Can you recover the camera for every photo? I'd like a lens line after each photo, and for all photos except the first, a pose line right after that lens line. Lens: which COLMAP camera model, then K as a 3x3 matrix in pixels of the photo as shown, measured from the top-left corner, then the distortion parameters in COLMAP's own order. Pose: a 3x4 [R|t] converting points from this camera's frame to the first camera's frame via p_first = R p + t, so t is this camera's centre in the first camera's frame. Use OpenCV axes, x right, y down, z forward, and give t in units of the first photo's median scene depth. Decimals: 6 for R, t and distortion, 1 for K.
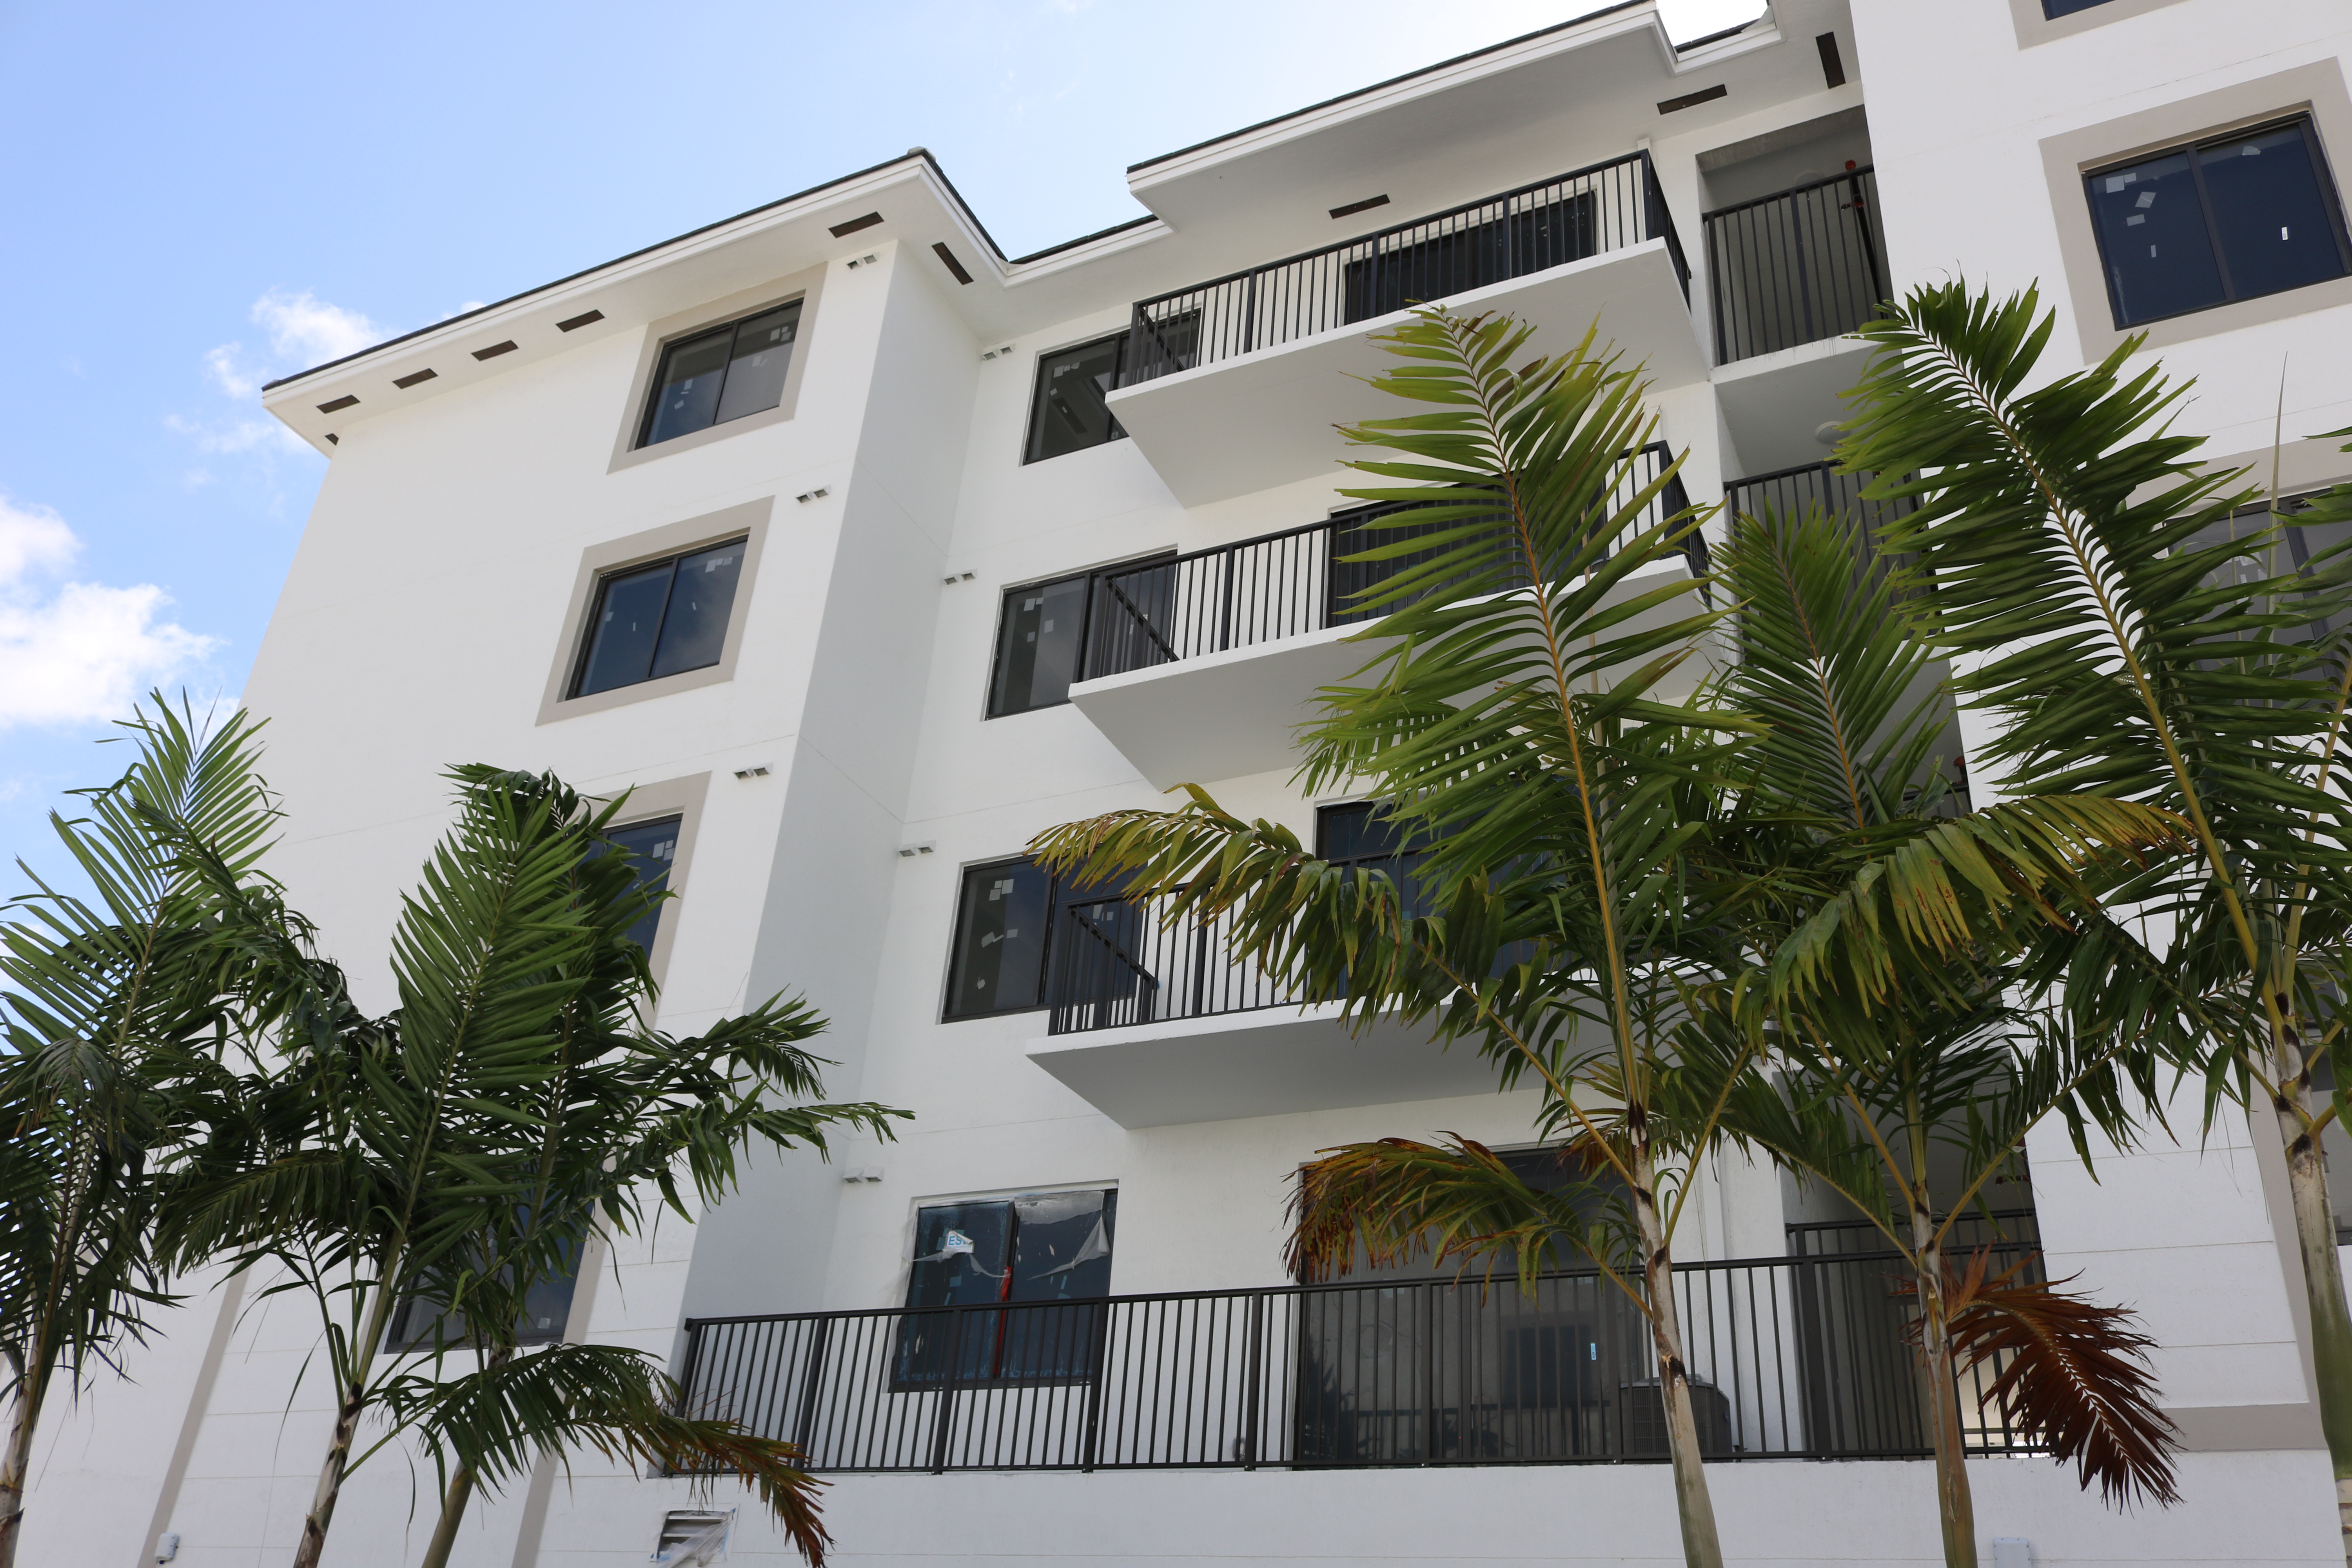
lens RADIAL K [[1906.8, 0, 1177.8], [0, 1906.8, 804.6], [0, 0, 1]] dist [-0.012390, 0.011144]
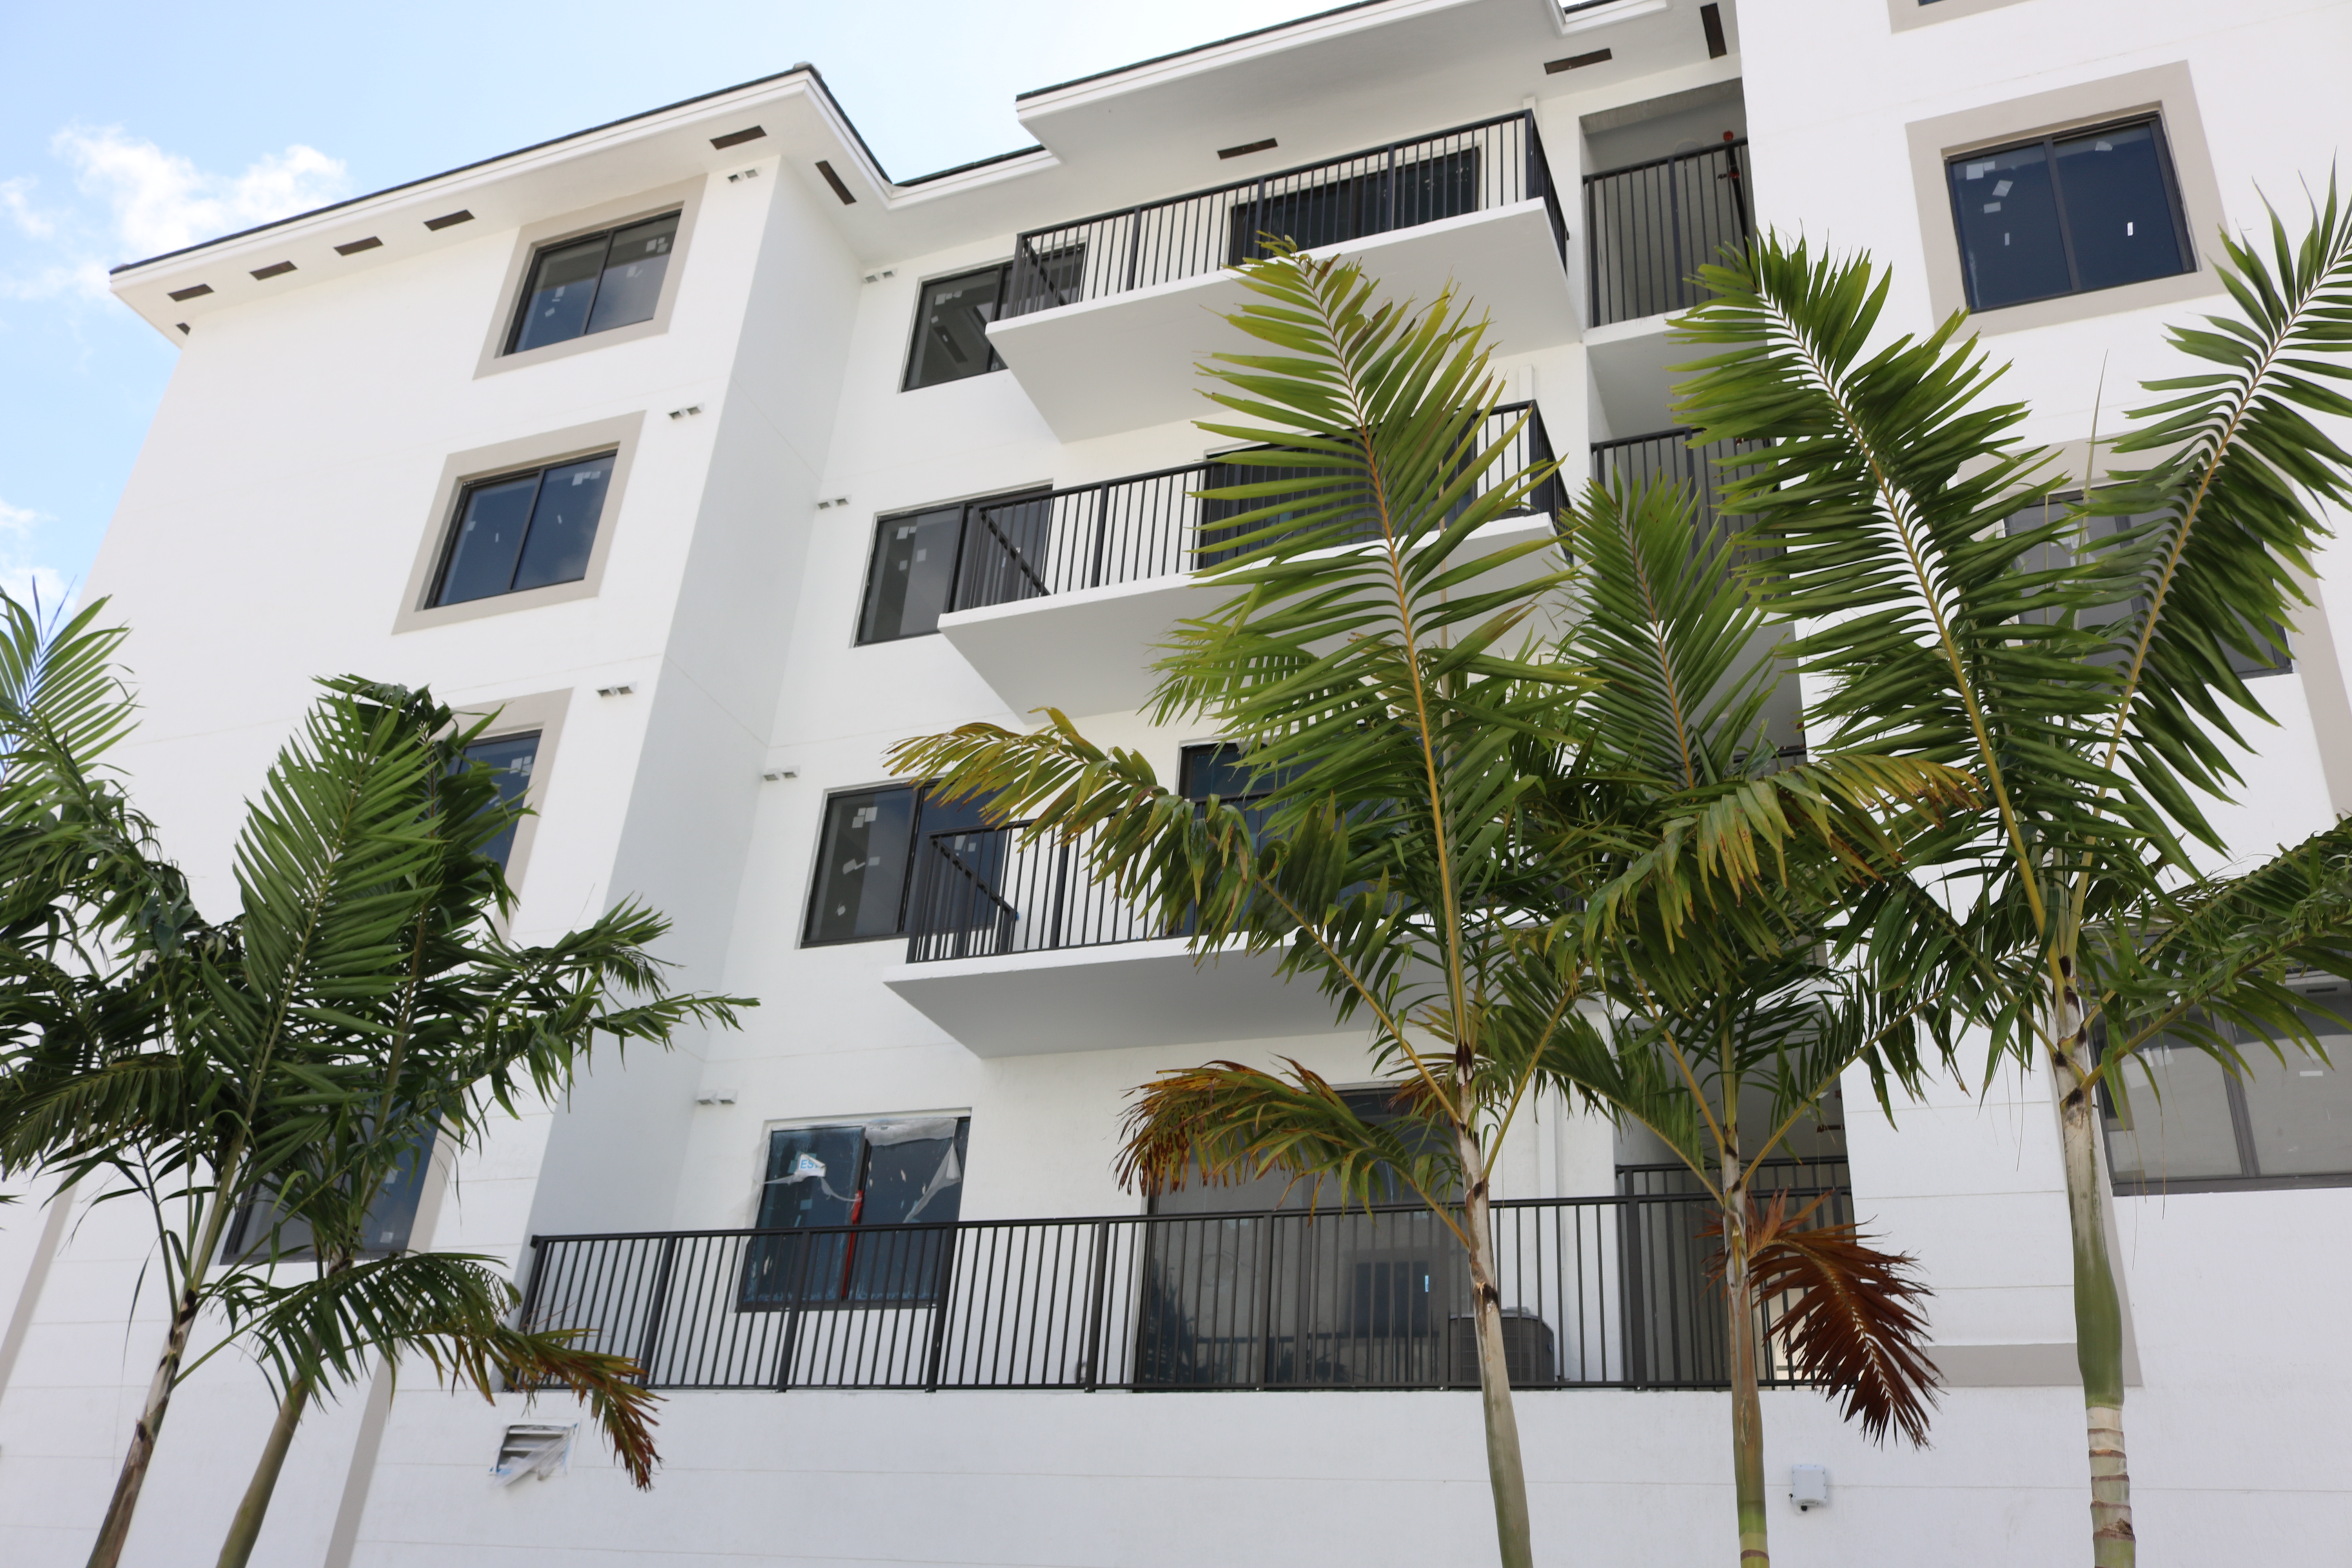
lens RADIAL K [[1903.4, 0, 1178.6], [0, 1903.4, 806.1], [0, 0, 1]] dist [-0.009760, 0.003982]
pose [[0.997041, 0.034877, 0.068507, 0.003537], [-0.037199, 0.998765, 0.032923, -0.000395], [-0.067274, -0.035374, 0.997107, -0.008521]]
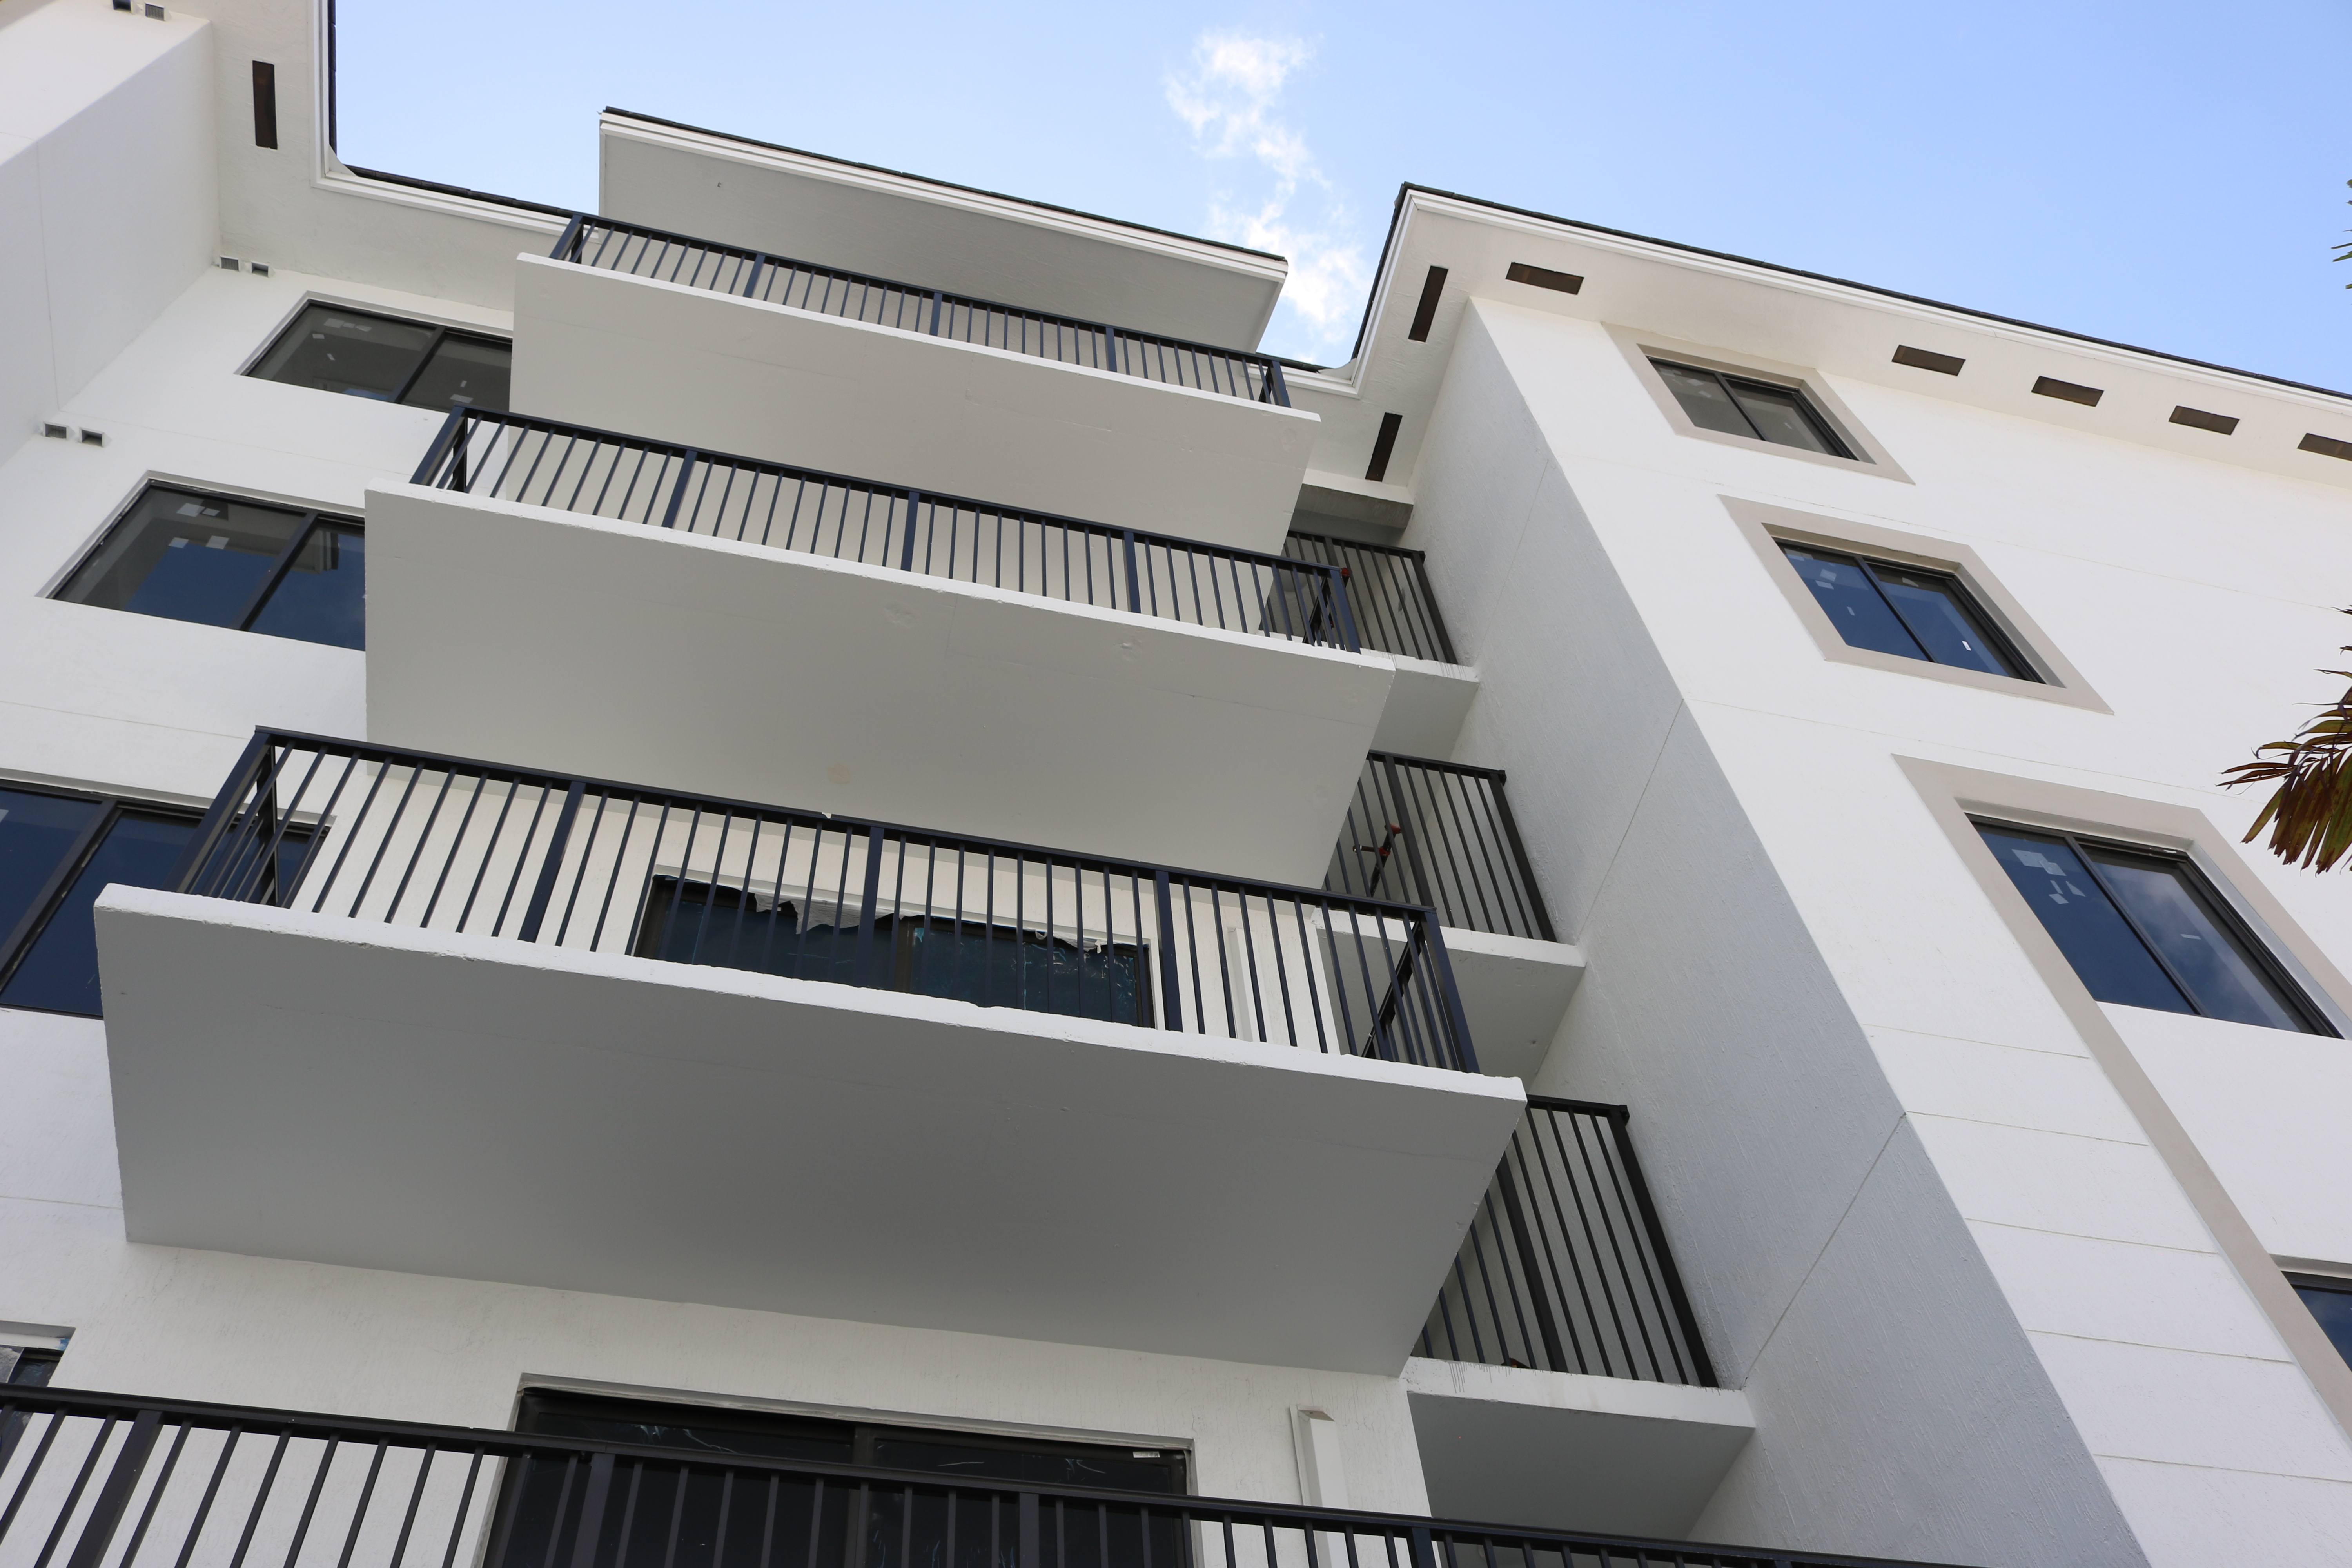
lens RADIAL K [[1906.8, 0, 1177.8], [0, 1906.8, 804.6], [0, 0, 1]] dist [-0.012390, 0.011144]
pose [[0.761386, 0.450793, 0.465916, -0.098100], [-0.211631, 0.852130, -0.478629, 0.251539], [-0.612784, 0.265819, 0.744202, 0.474895]]
